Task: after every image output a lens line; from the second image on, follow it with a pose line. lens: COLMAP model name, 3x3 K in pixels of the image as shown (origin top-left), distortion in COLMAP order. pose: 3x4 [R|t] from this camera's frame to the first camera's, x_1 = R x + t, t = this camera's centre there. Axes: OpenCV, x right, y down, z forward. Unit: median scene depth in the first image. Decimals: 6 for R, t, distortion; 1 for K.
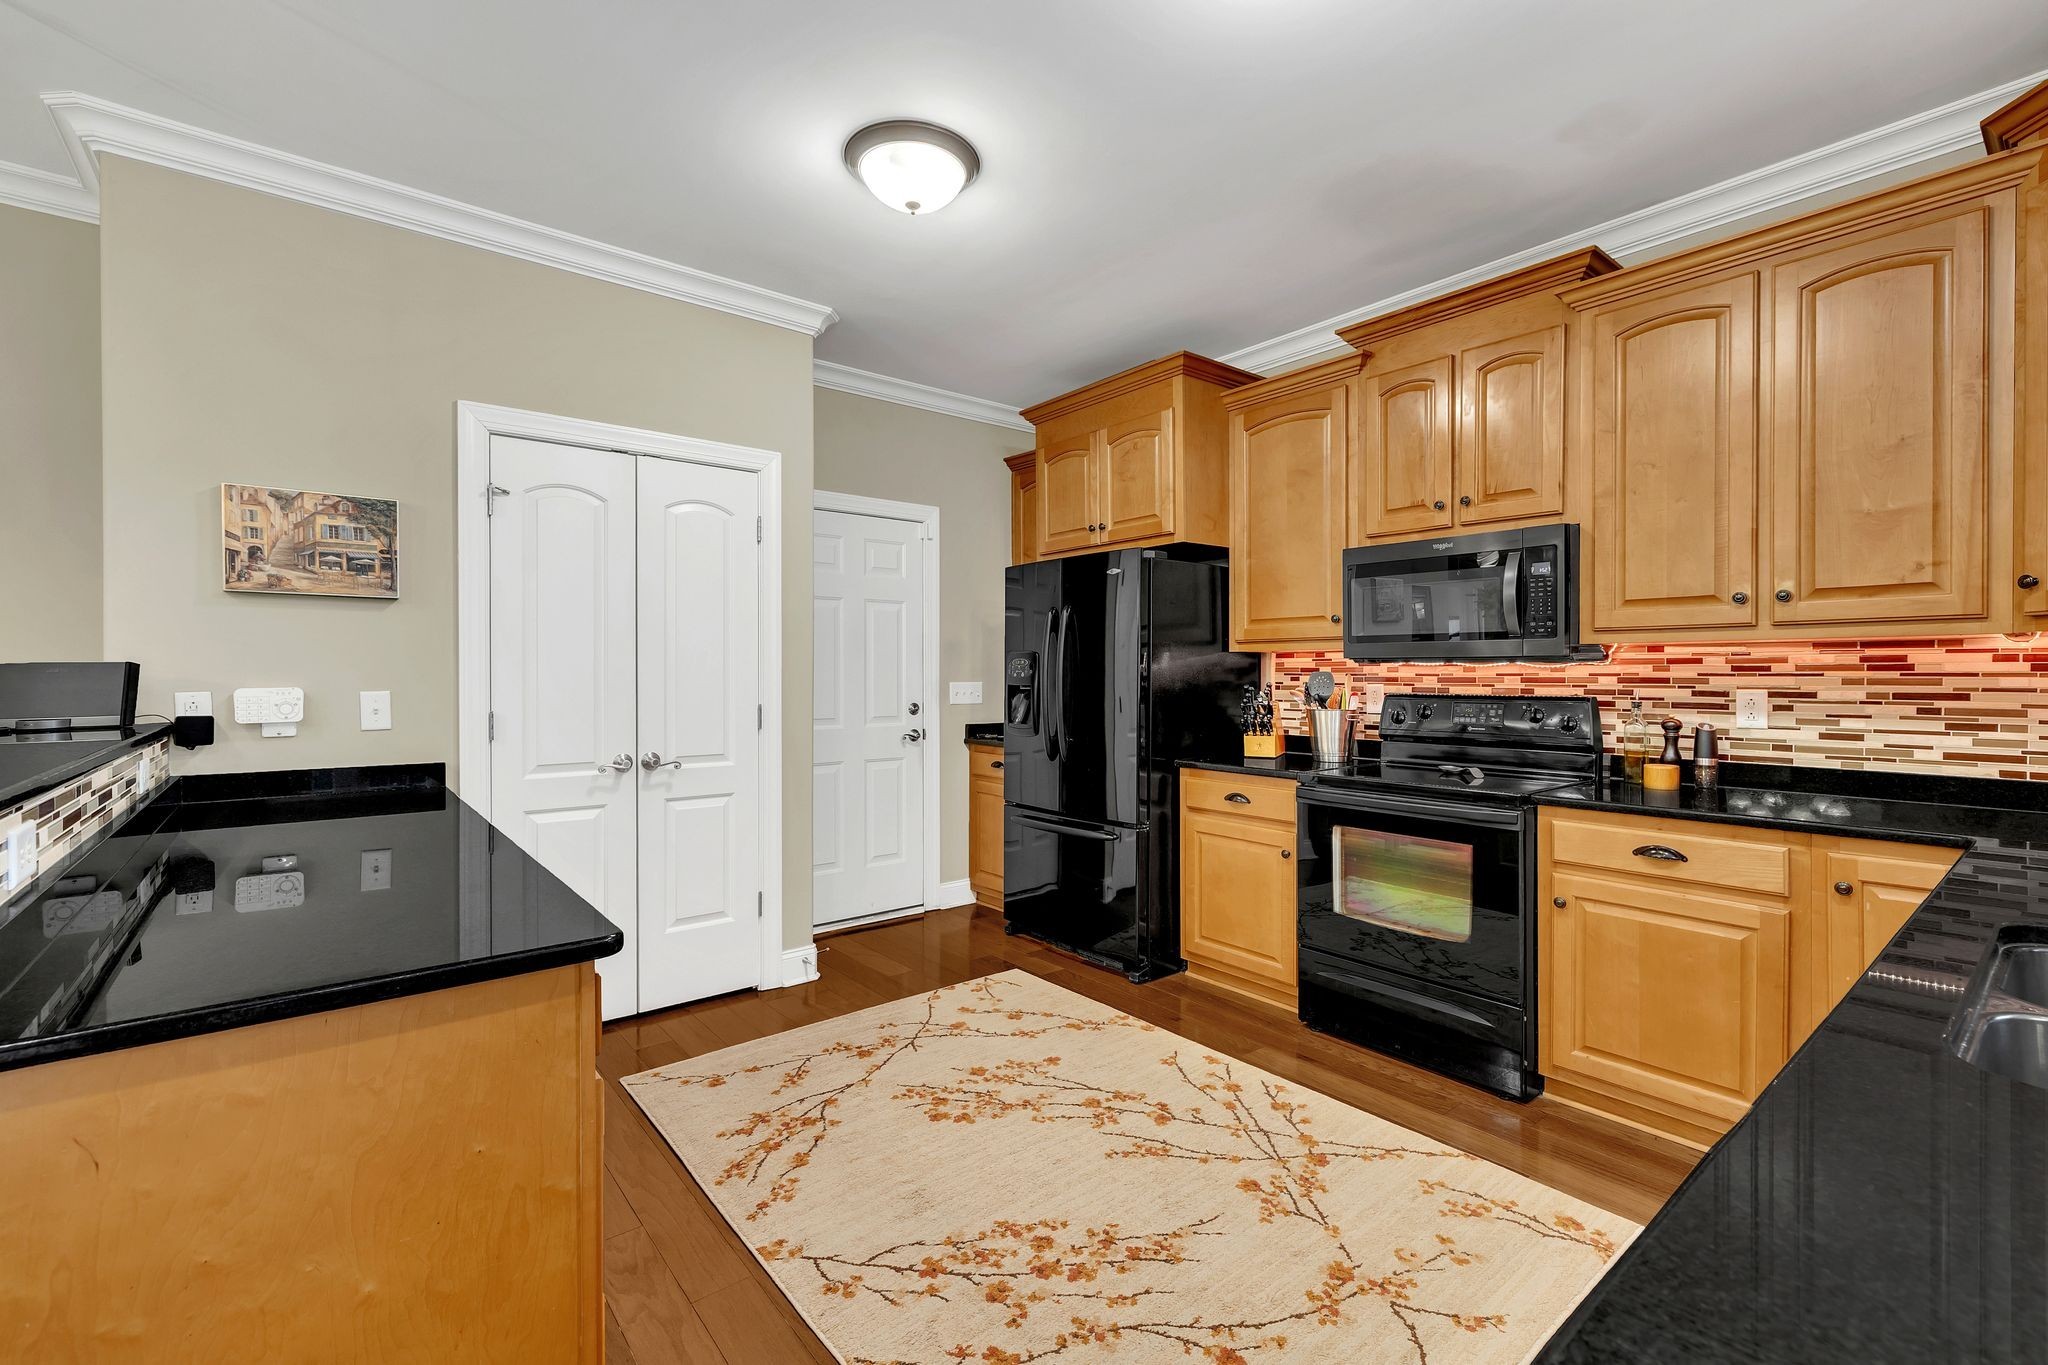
lens RADIAL K [[875.3, 0, 1037.4], [0, 875.3, 683.5], [0, 0, 1]] dist [0.000249, -0.000330]
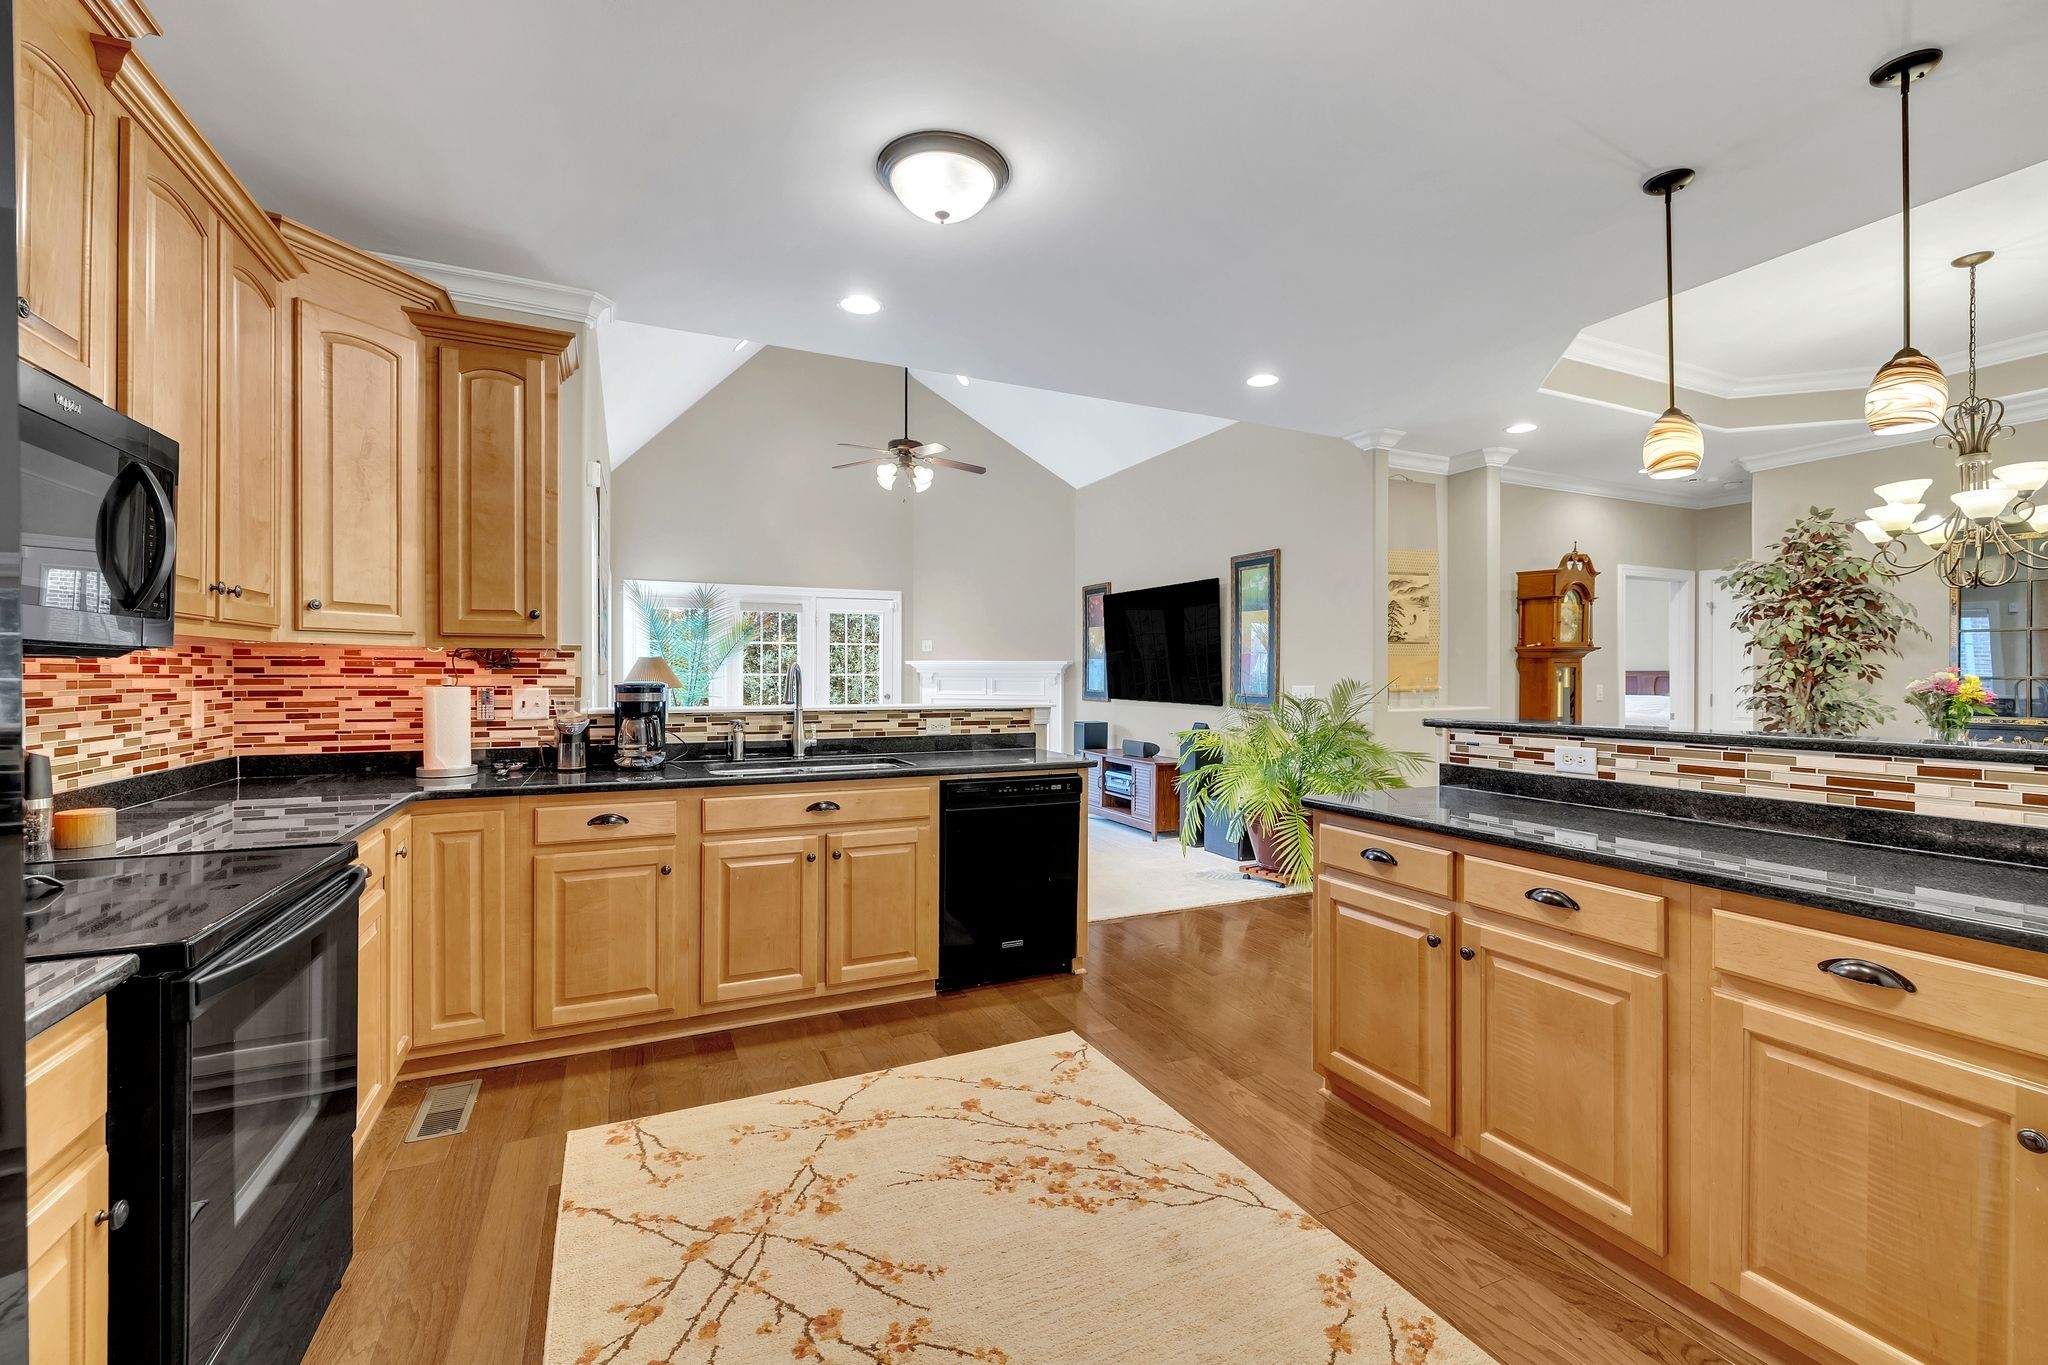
lens RADIAL K [[875.3, 0, 1054.6], [0, 875.3, 675.1], [0, 0, 1]] dist [0.000249, -0.000330]
pose [[-0.974056, -0.001364, 0.226304, -0.178540], [0.001867, 0.999899, 0.014063, -0.020531], [-0.226300, 0.014121, -0.973955, 1.538714]]
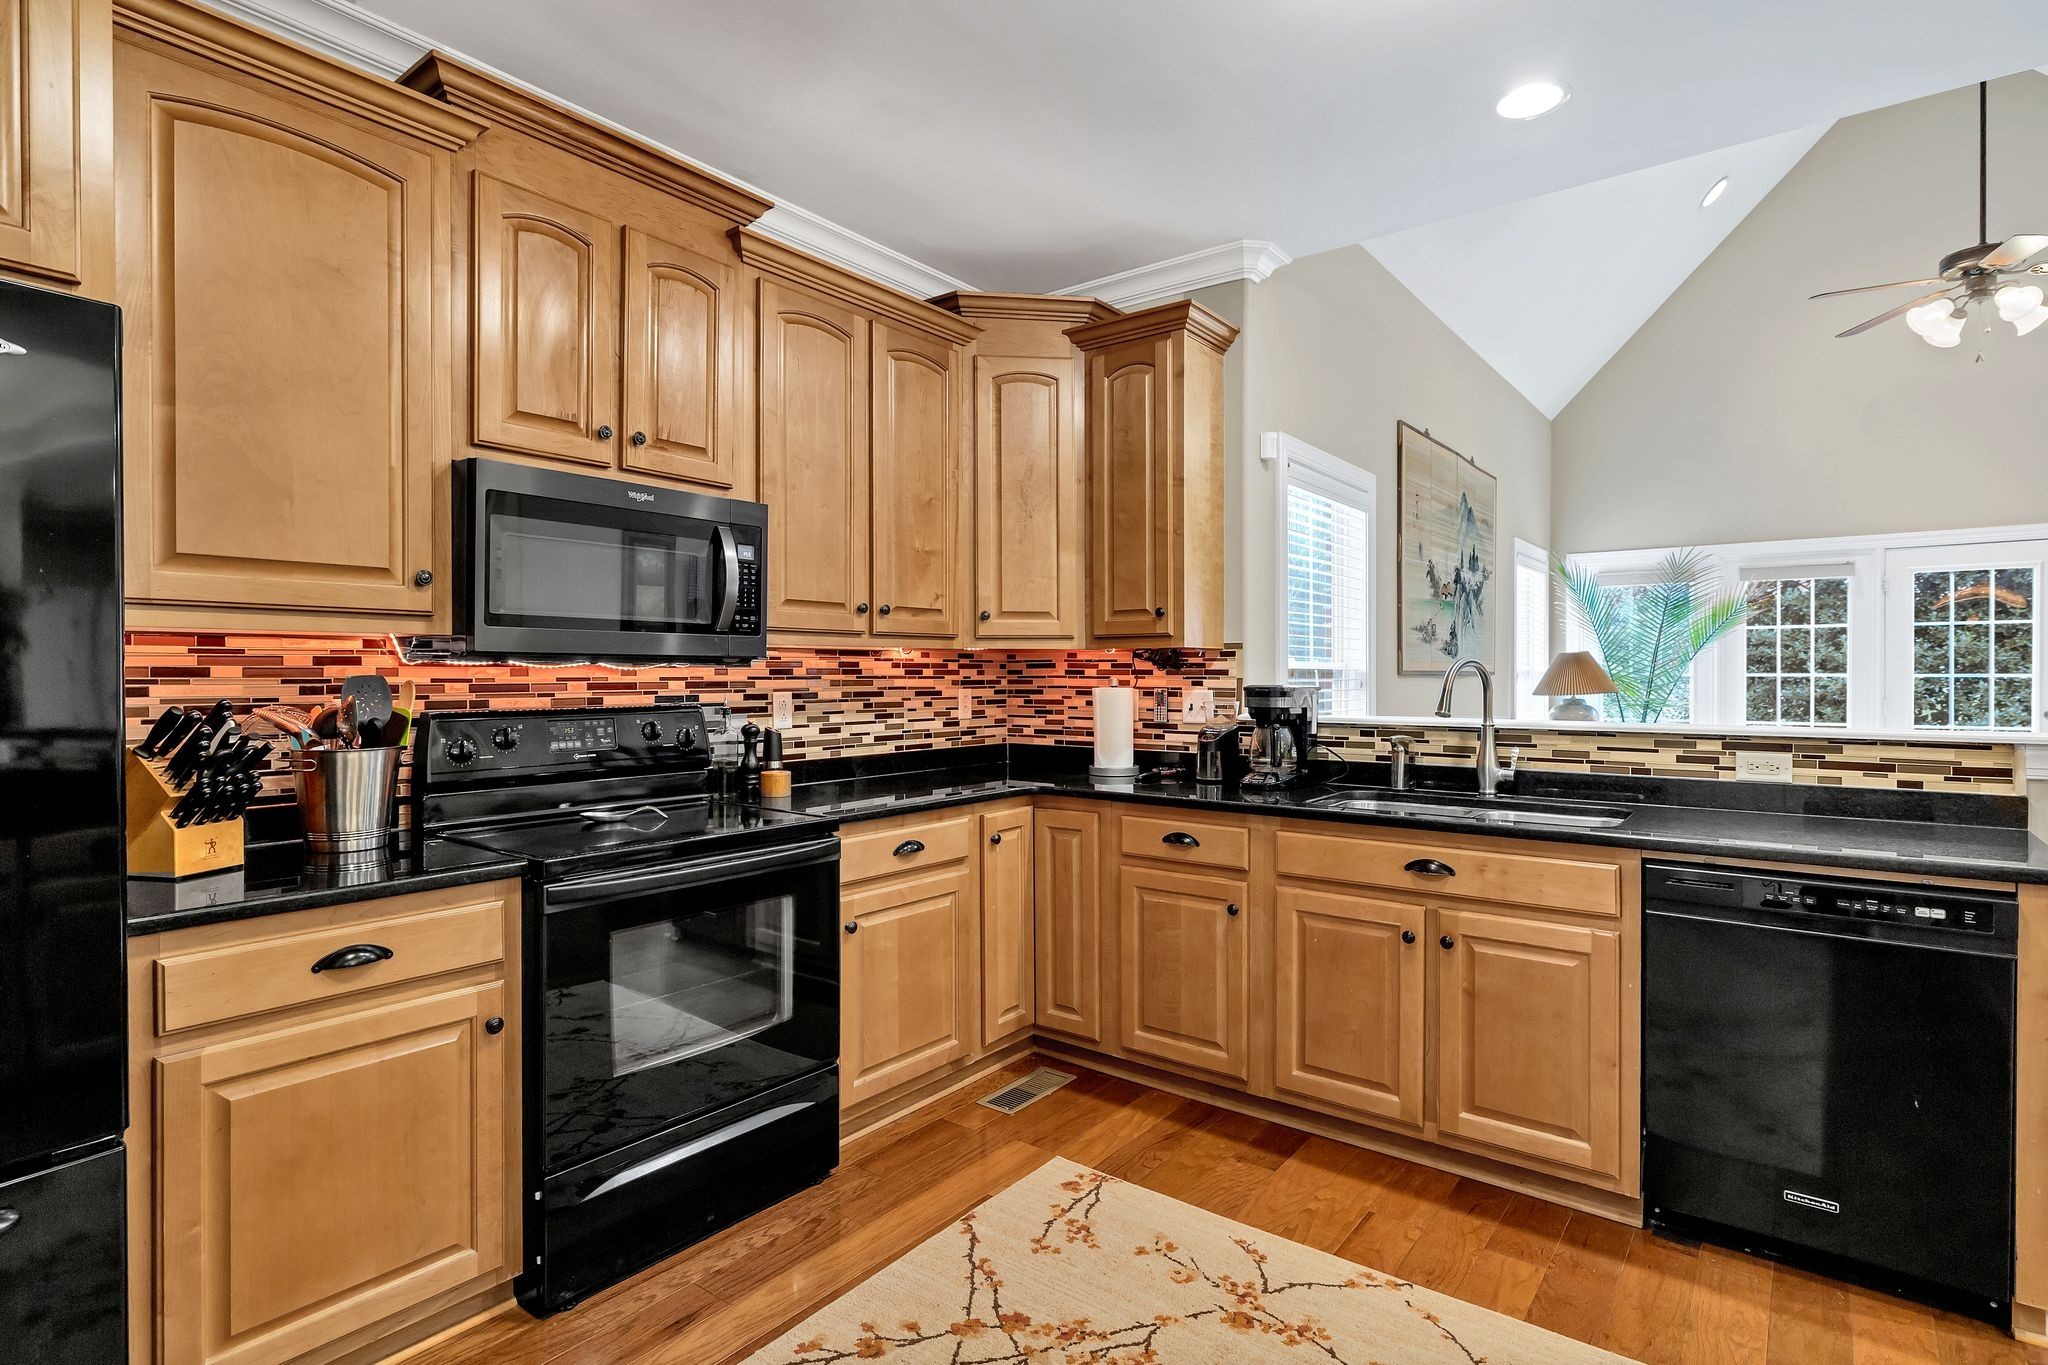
lens RADIAL K [[1032.3, 0, 997.6], [0, 1032.3, 683.5], [0, 0, 1]] dist [-0.007018, 0.002496]
pose [[-0.209938, -0.007816, 0.977683, -0.466547], [0.014632, 0.999831, 0.011135, -0.013655], [-0.977605, 0.016643, -0.209788, 1.031161]]
